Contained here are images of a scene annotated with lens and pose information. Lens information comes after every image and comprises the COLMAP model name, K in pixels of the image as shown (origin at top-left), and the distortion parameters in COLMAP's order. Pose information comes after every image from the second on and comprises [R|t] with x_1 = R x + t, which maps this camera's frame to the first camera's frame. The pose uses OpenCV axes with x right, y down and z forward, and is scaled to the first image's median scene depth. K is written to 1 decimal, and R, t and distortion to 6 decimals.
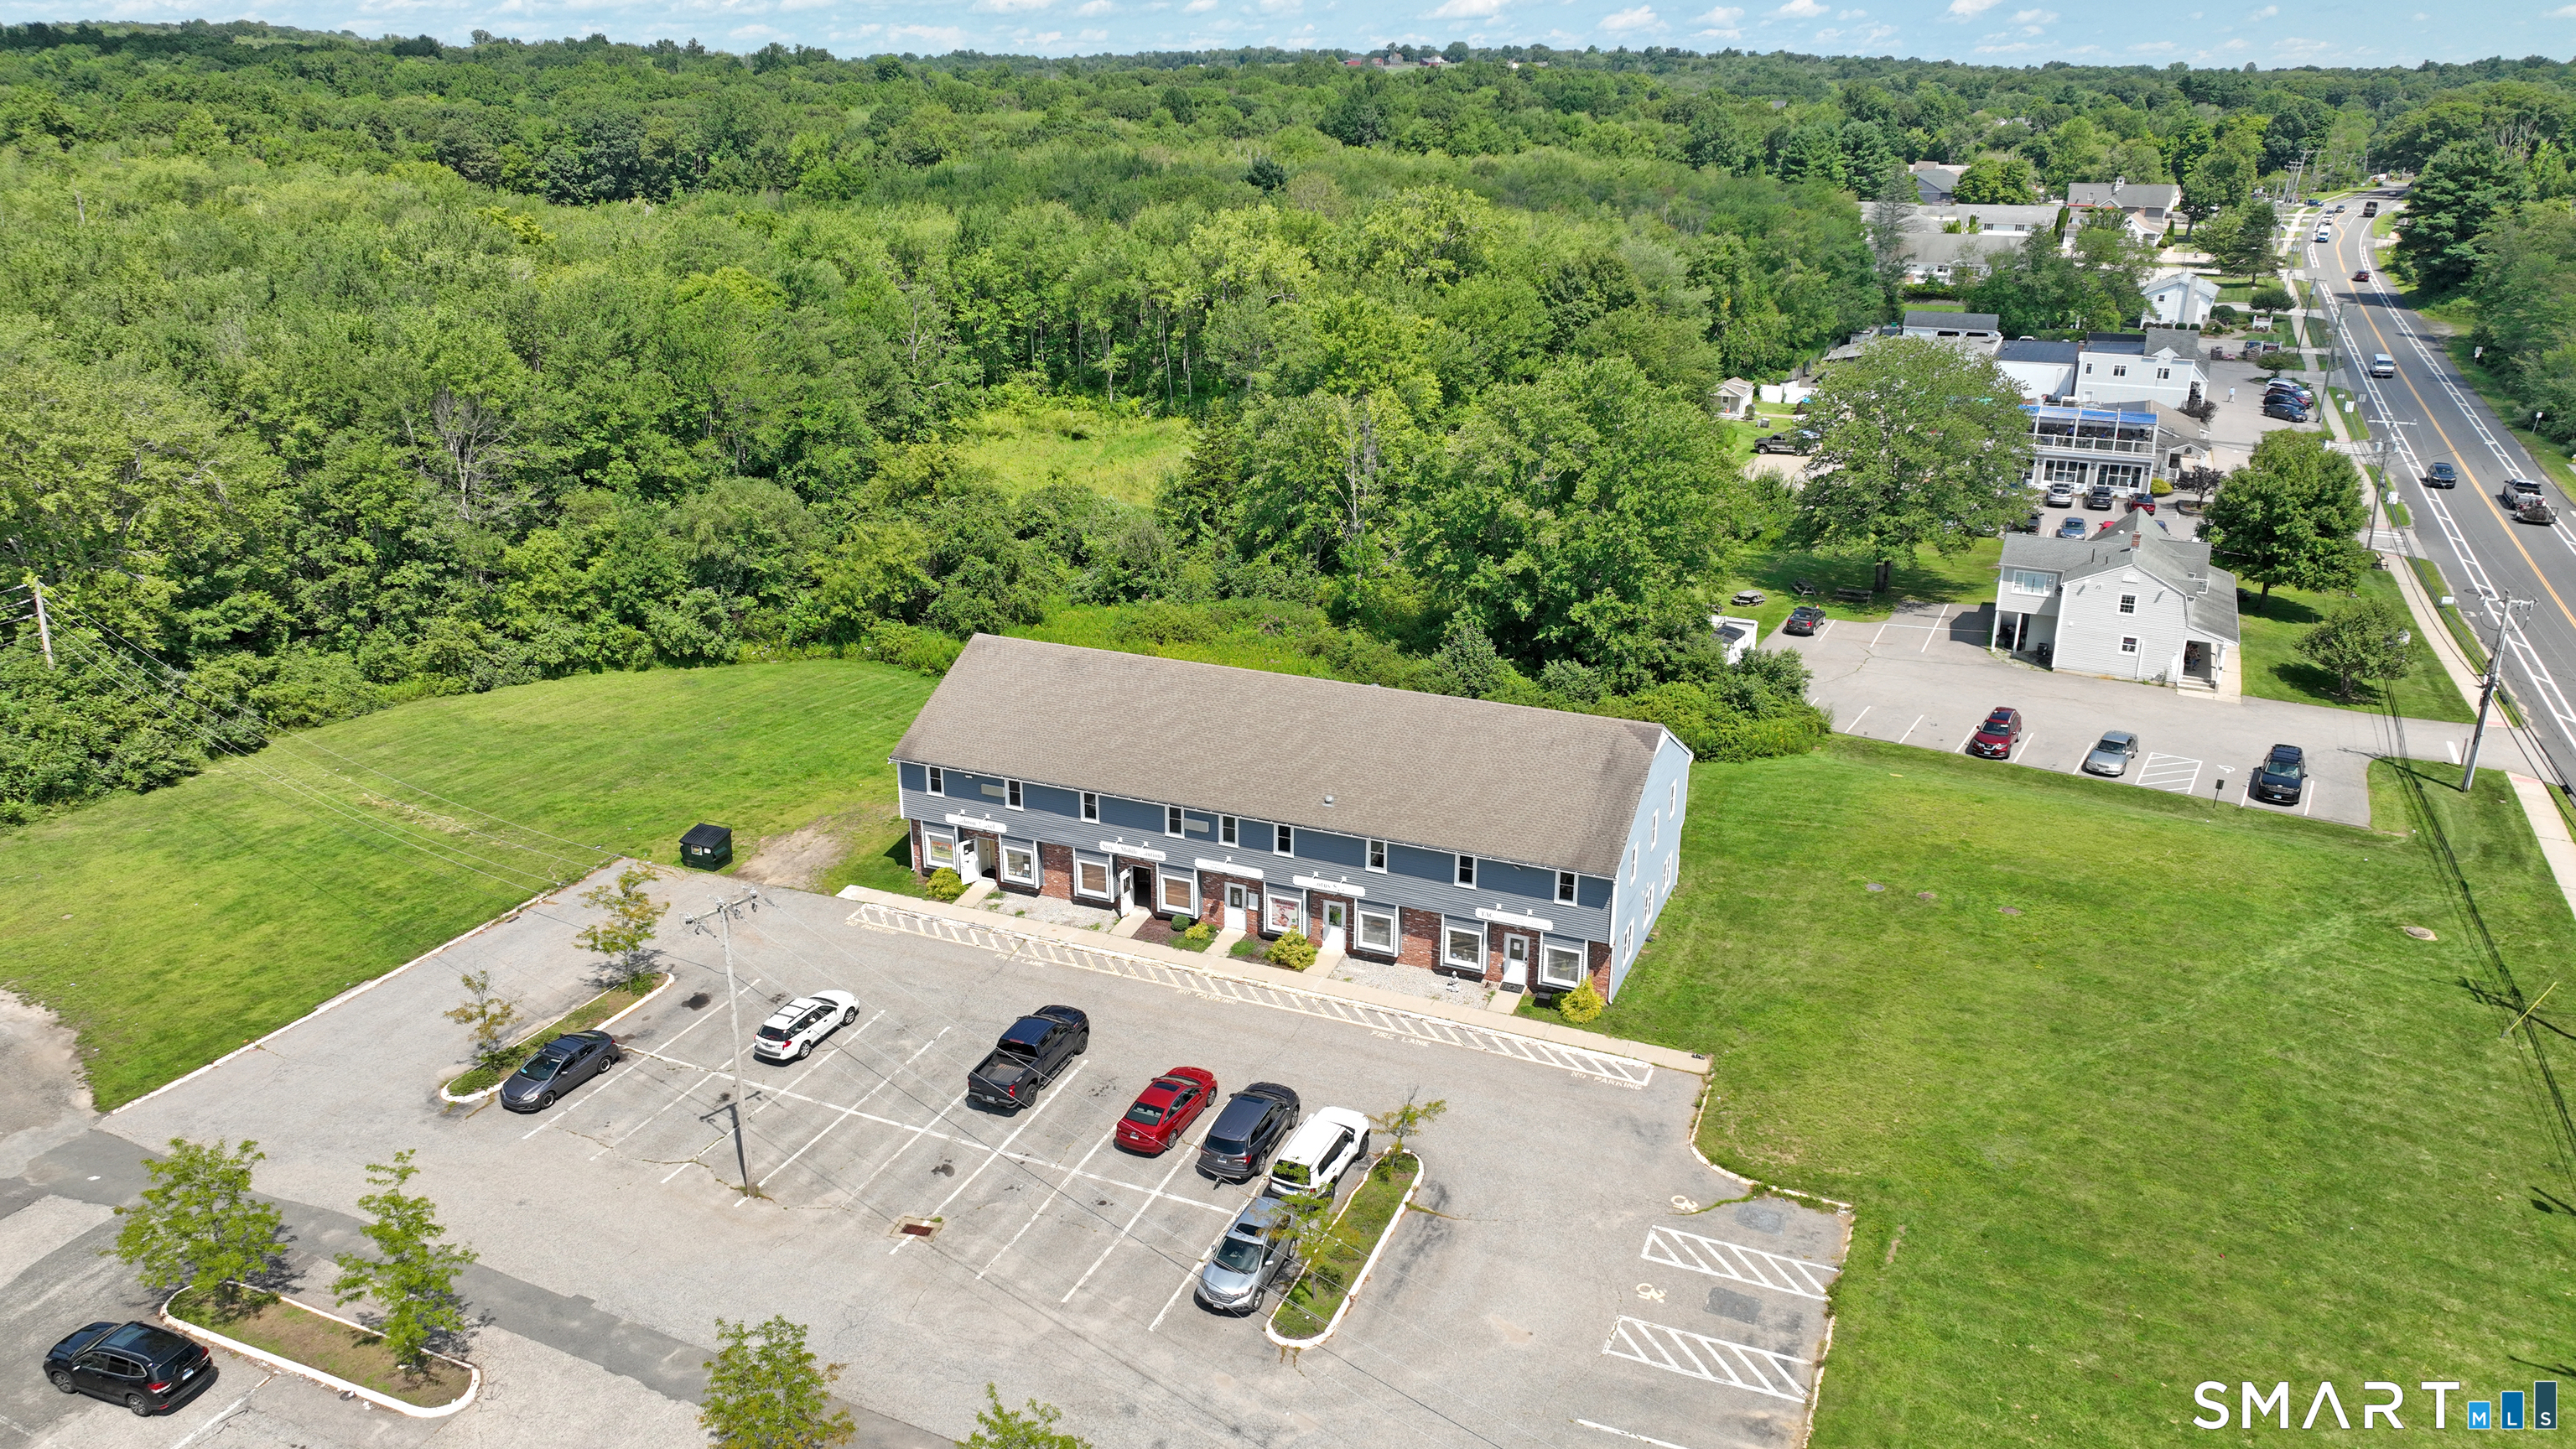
lens RADIAL K [[1812.7, 0, 1291.9], [0, 1812.7, 726.2], [0, 0, 1]] dist [-0.002570, 0.015675]
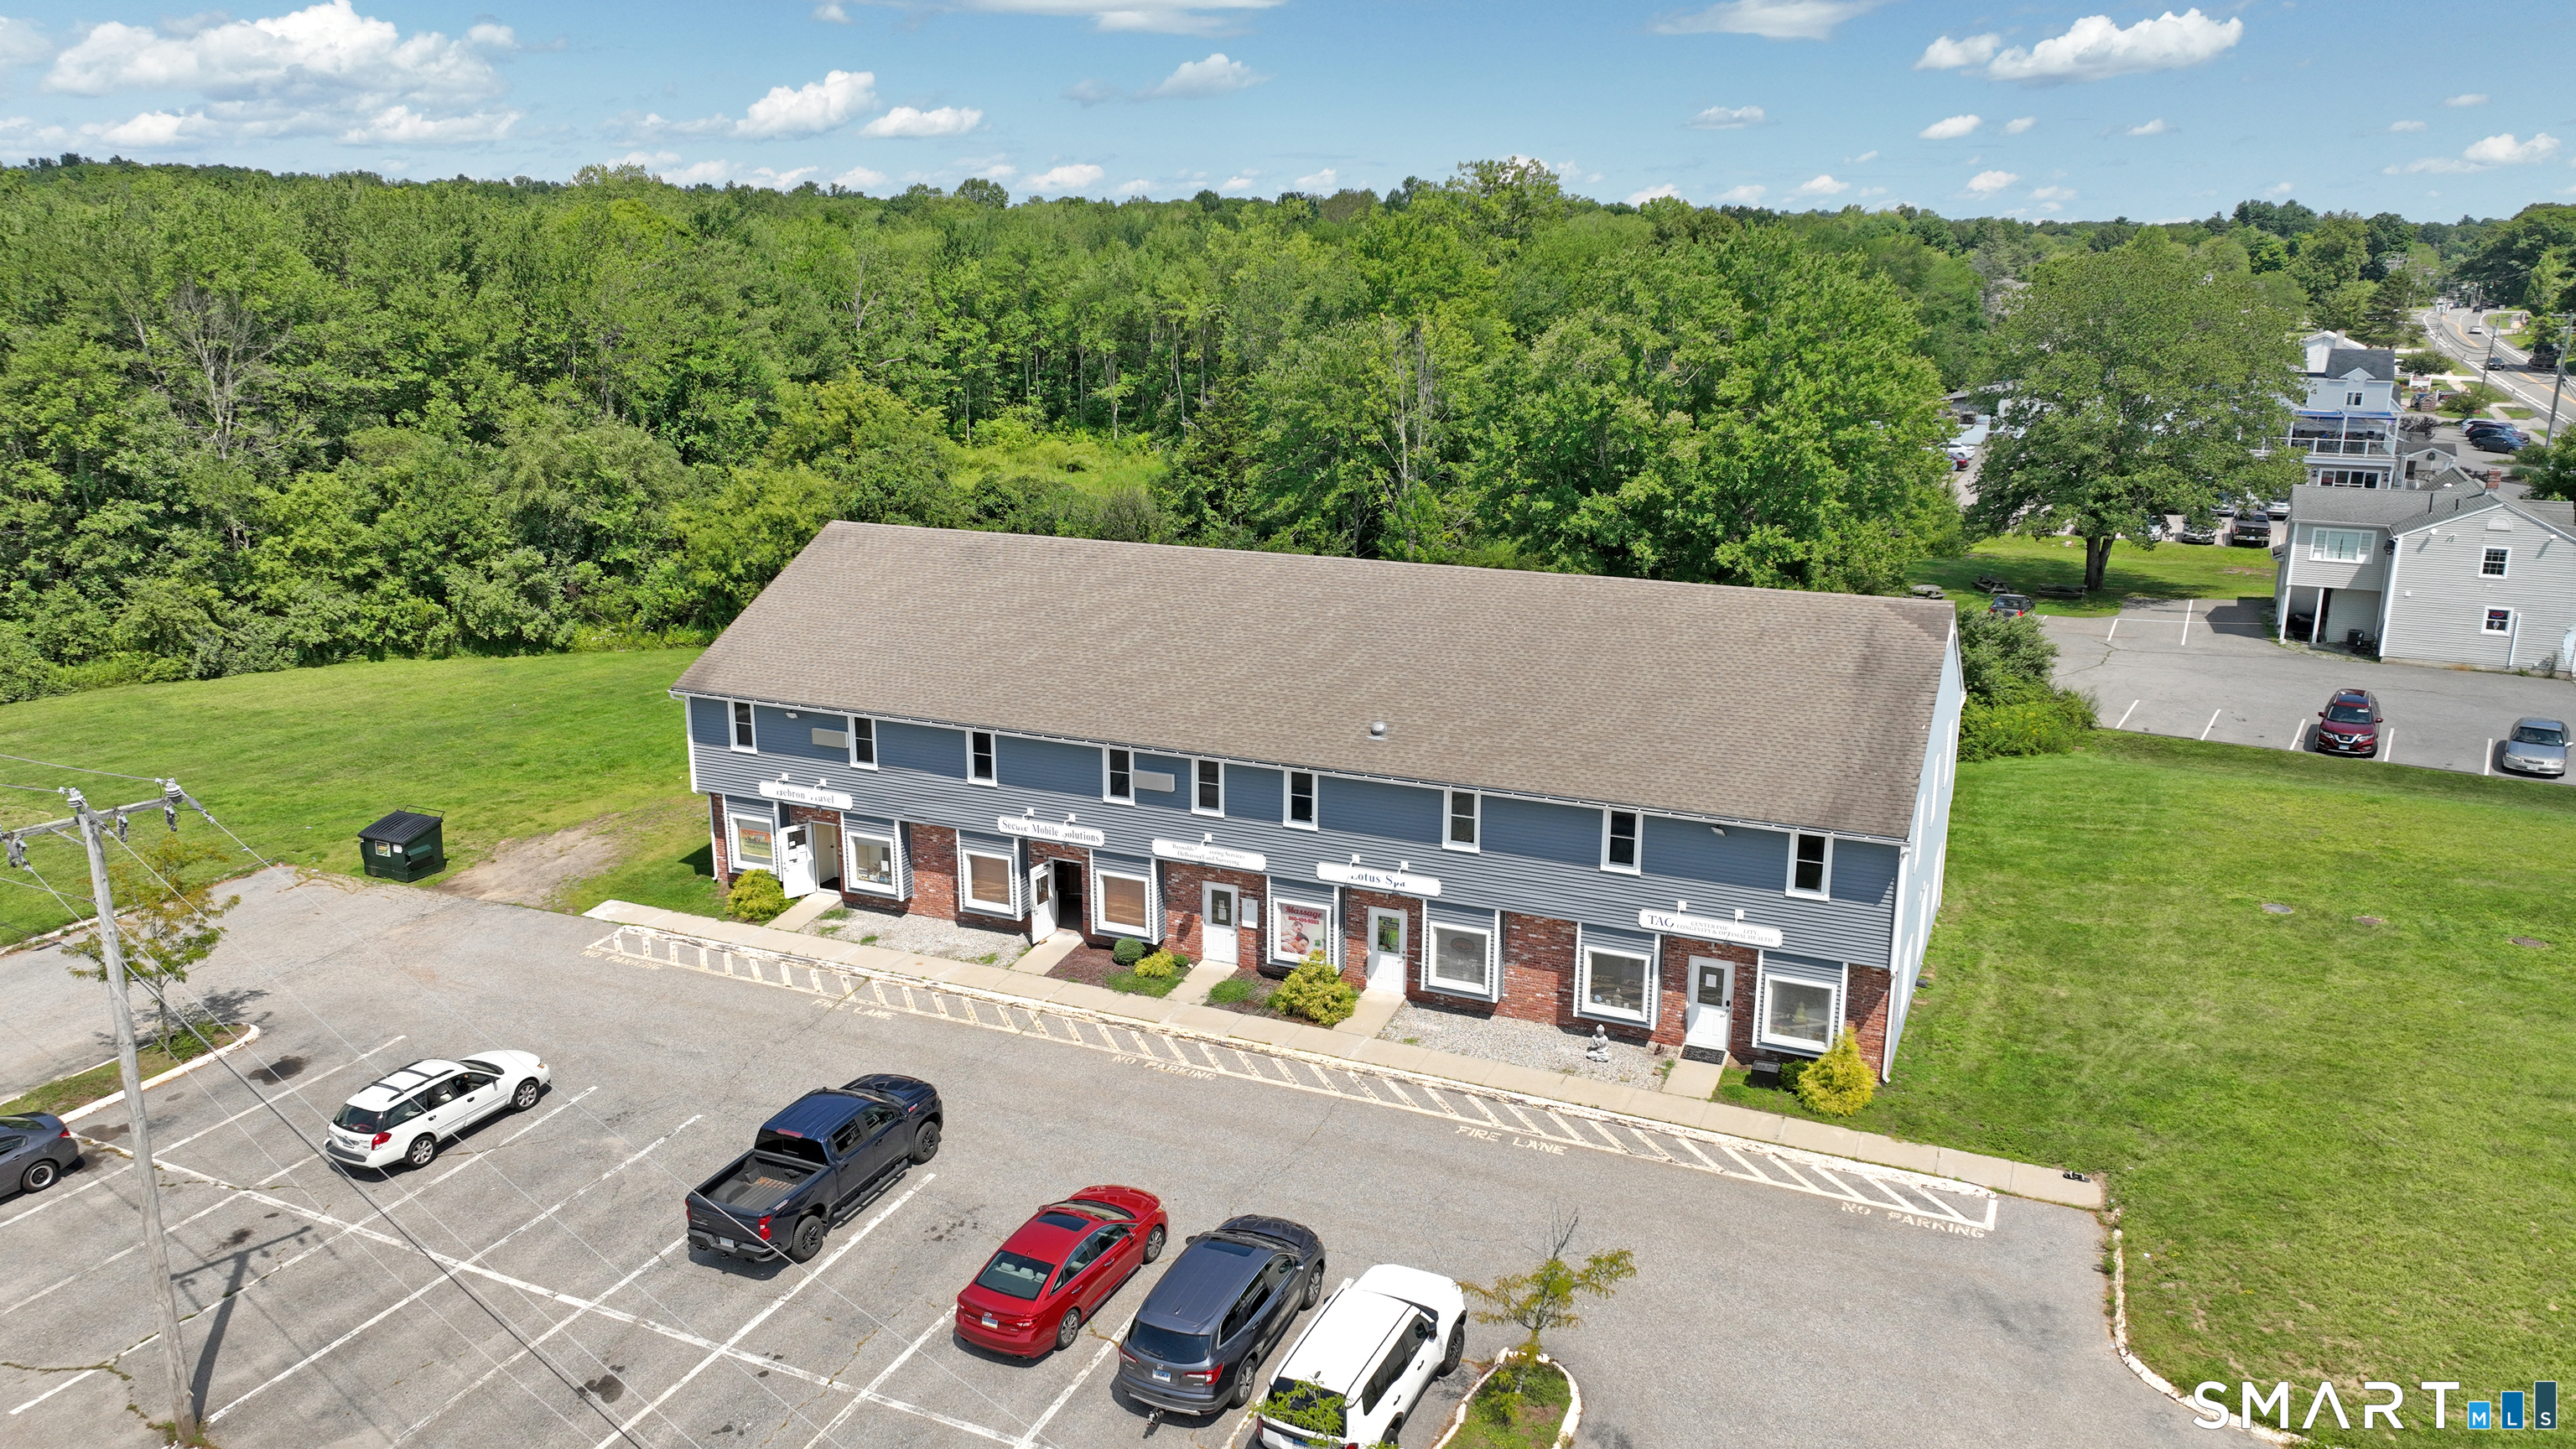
lens RADIAL K [[1812.7, 0, 1280.9], [0, 1812.7, 717.0], [0, 0, 1]] dist [-0.002570, 0.015675]
pose [[0.999668, 0.001591, -0.025704, 0.003707], [-0.003983, 0.995633, -0.093266, 0.080106], [0.025443, 0.093337, 0.995309, 0.367394]]
